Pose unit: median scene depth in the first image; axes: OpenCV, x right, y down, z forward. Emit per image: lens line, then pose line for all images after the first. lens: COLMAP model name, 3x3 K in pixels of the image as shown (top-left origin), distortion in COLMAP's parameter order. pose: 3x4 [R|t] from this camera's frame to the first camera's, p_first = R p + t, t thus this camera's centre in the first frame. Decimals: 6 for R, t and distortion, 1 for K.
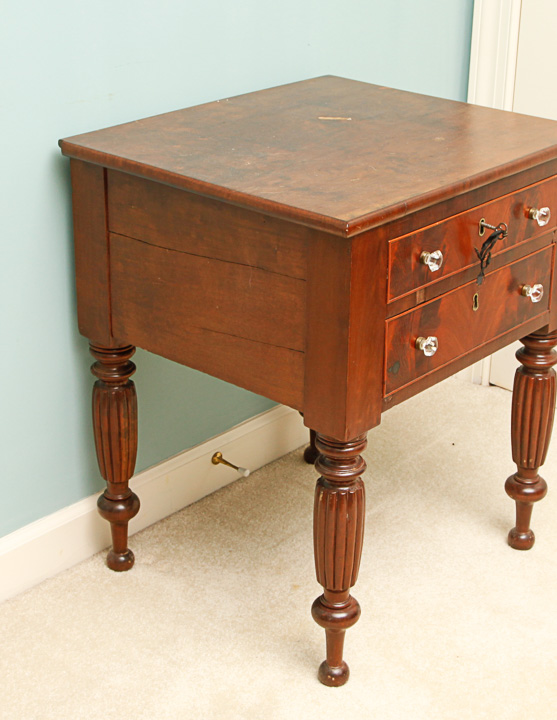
lens RADIAL K [[1358.8, 0, 278.7], [0, 1358.8, 360.2], [0, 0, 1]] dist [-0.084549, 0.000000]
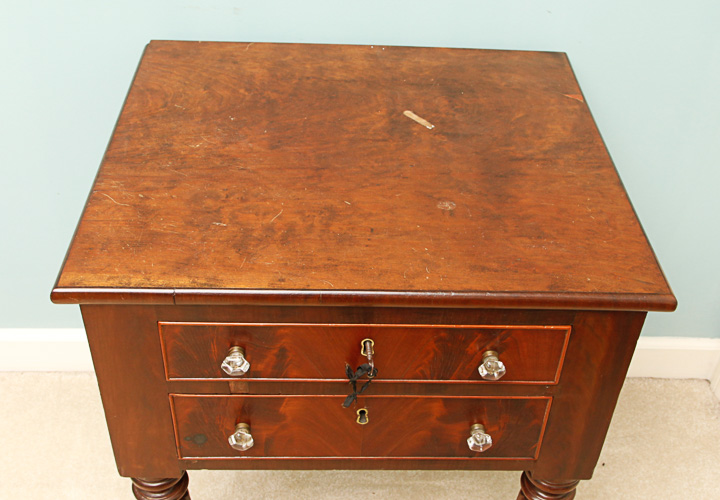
lens RADIAL K [[833.3, 0, 365.3], [0, 833.3, 248.6], [0, 0, 1]] dist [0.028062, 0.000000]
pose [[0.683792, 0.472607, -0.555942, 0.388293], [-0.329037, 0.879754, 0.343174, -0.311103], [0.651278, -0.051735, 0.757073, 0.665686]]
